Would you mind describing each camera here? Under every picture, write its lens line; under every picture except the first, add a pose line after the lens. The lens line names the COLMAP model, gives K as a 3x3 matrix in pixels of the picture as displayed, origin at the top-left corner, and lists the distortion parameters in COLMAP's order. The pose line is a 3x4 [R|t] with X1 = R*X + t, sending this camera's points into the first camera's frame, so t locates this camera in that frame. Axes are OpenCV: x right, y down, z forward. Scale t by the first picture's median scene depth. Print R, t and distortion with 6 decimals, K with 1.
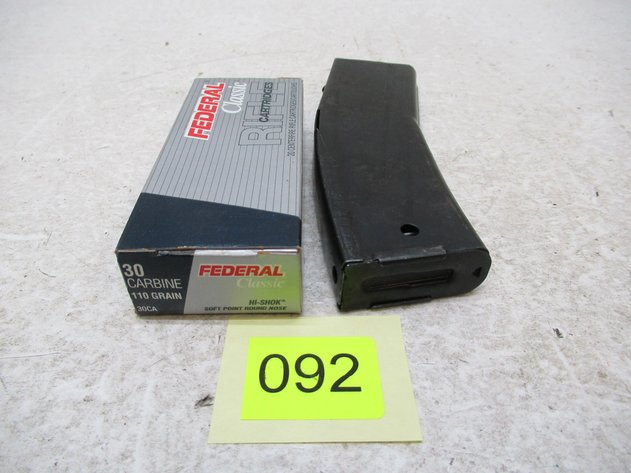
lens RADIAL K [[466.8, 0, 314.9], [0, 466.8, 239.3], [0, 0, 1]] dist [-0.009238, 0.003645]
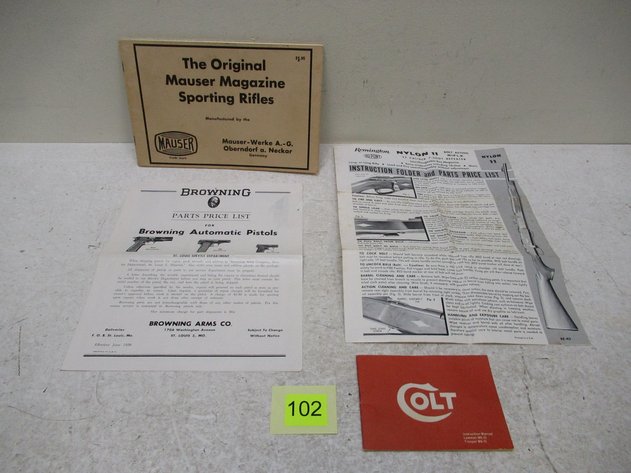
lens RADIAL K [[466.8, 0, 314.7], [0, 466.8, 238.3], [0, 0, 1]] dist [-0.009238, 0.003645]
pose [[0.999891, 0.007968, 0.012400, -0.141115], [-0.009397, 0.992746, 0.119863, -1.015763], [-0.011355, -0.119967, 0.992713, -0.972512]]
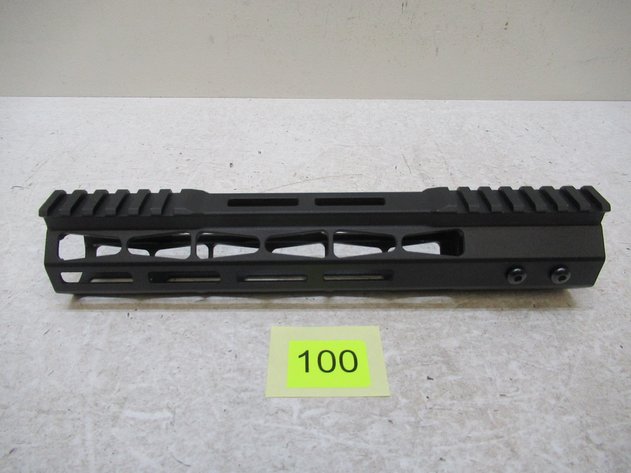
lens RADIAL K [[466.8, 0, 314.4], [0, 466.8, 239.9], [0, 0, 1]] dist [-0.009238, 0.003645]
pose [[0.999984, 0.005599, -0.000839, -0.227890], [-0.005644, 0.997553, -0.069681, -0.319464], [0.000446, 0.069684, 0.997569, -0.109898]]
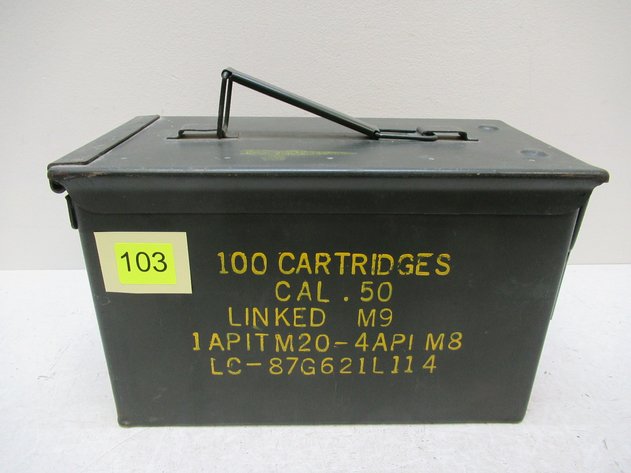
lens RADIAL K [[466.8, 0, 314.2], [0, 466.8, 238.7], [0, 0, 1]] dist [-0.009238, 0.003645]
pose [[0.999863, -0.006288, 0.015293, -0.218654], [0.010218, 0.962117, -0.272446, -0.656295], [-0.013001, 0.272565, 0.962050, -0.468610]]
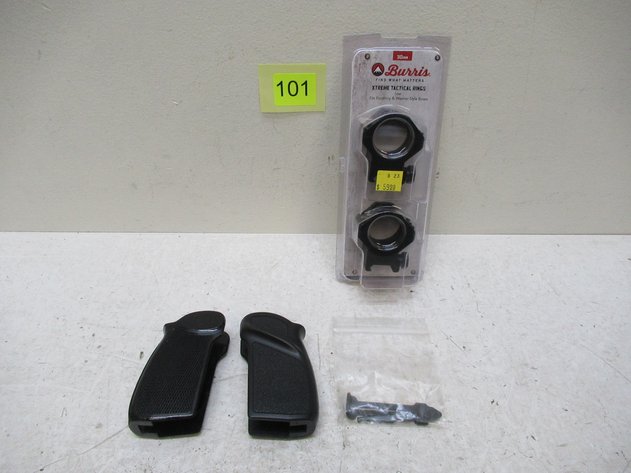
lens RADIAL K [[466.8, 0, 314.7], [0, 466.8, 237.7], [0, 0, 1]] dist [-0.009238, 0.003645]
pose [[0.999876, 0.014153, 0.006941, 0.126429], [-0.014219, 0.999852, 0.009635, -1.294584], [-0.006803, -0.009732, 0.999929, -0.130177]]
